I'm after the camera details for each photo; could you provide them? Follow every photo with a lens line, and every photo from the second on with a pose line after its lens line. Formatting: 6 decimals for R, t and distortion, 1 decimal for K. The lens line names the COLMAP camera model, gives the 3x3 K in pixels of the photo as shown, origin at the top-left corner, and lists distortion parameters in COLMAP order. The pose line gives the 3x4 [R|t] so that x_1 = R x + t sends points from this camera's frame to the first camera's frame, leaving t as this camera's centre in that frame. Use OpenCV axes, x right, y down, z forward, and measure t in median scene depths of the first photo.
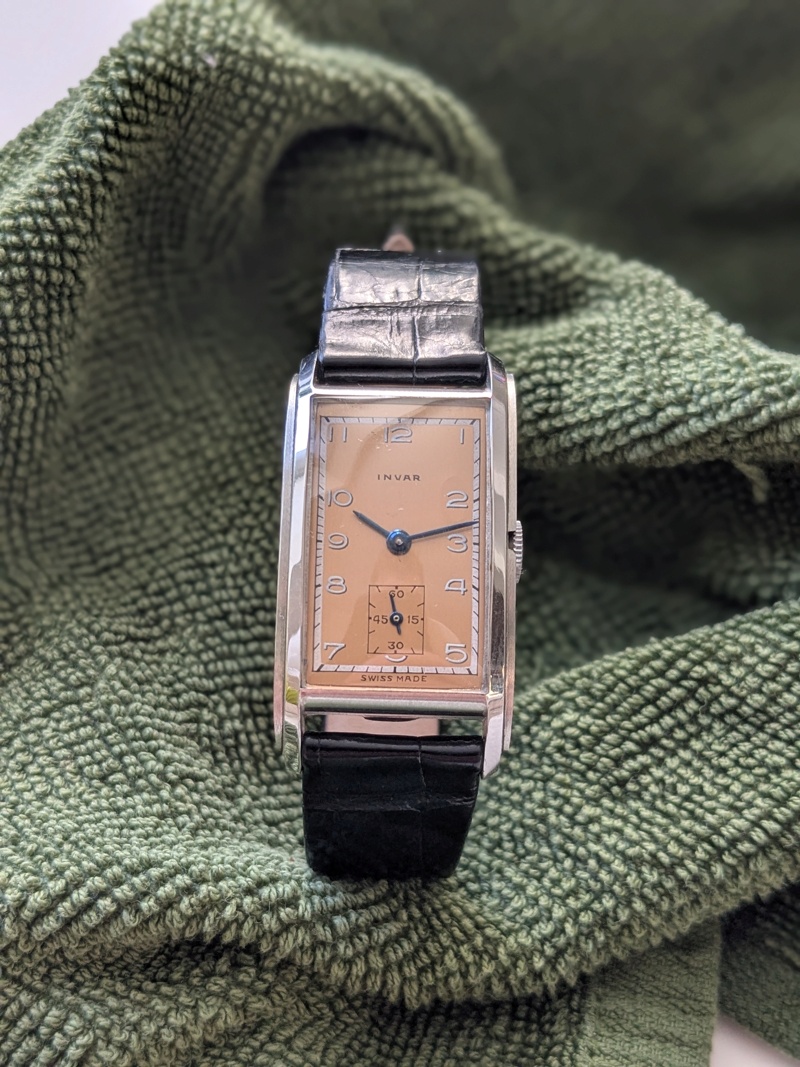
lens RADIAL K [[962.8, 0, 388.9], [0, 962.8, 531.6], [0, 0, 1]] dist [0.004437, -0.112052]
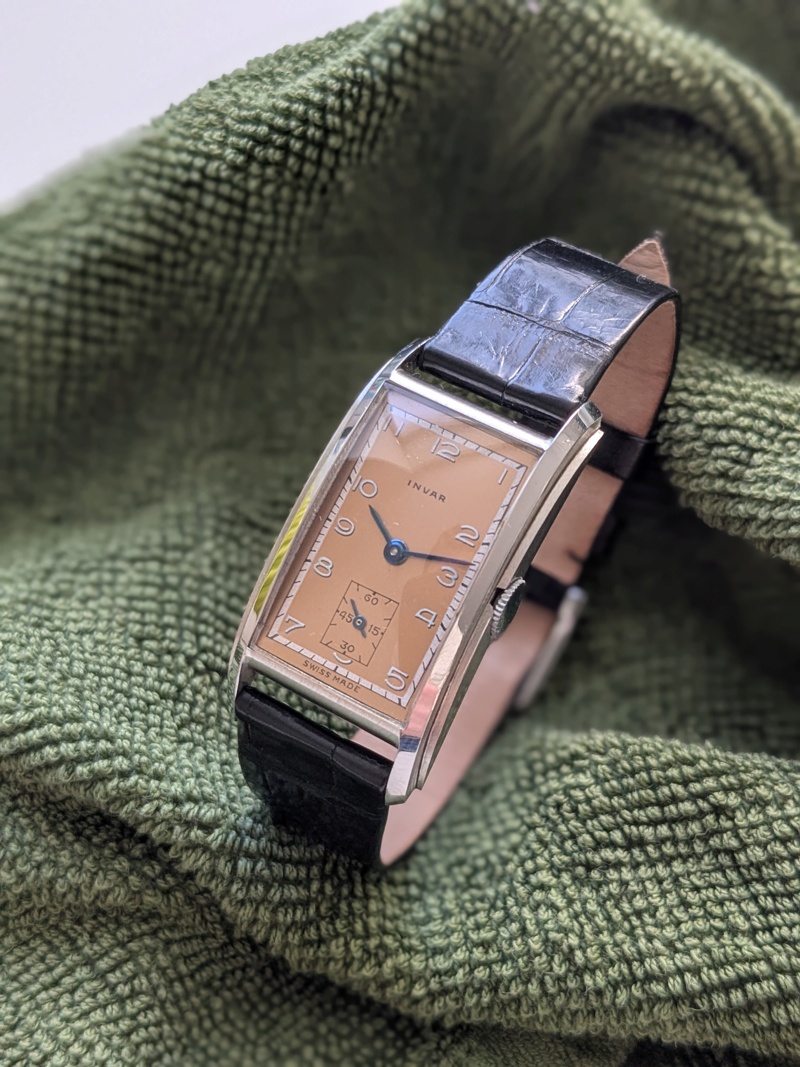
lens RADIAL K [[962.8, 0, 388.9], [0, 962.8, 531.6], [0, 0, 1]] dist [0.004437, -0.112052]
pose [[0.899061, 0.387750, -0.203319, 0.128102], [-0.374359, 0.921629, 0.102251, -0.070141], [0.227032, -0.015815, 0.973759, 0.027323]]
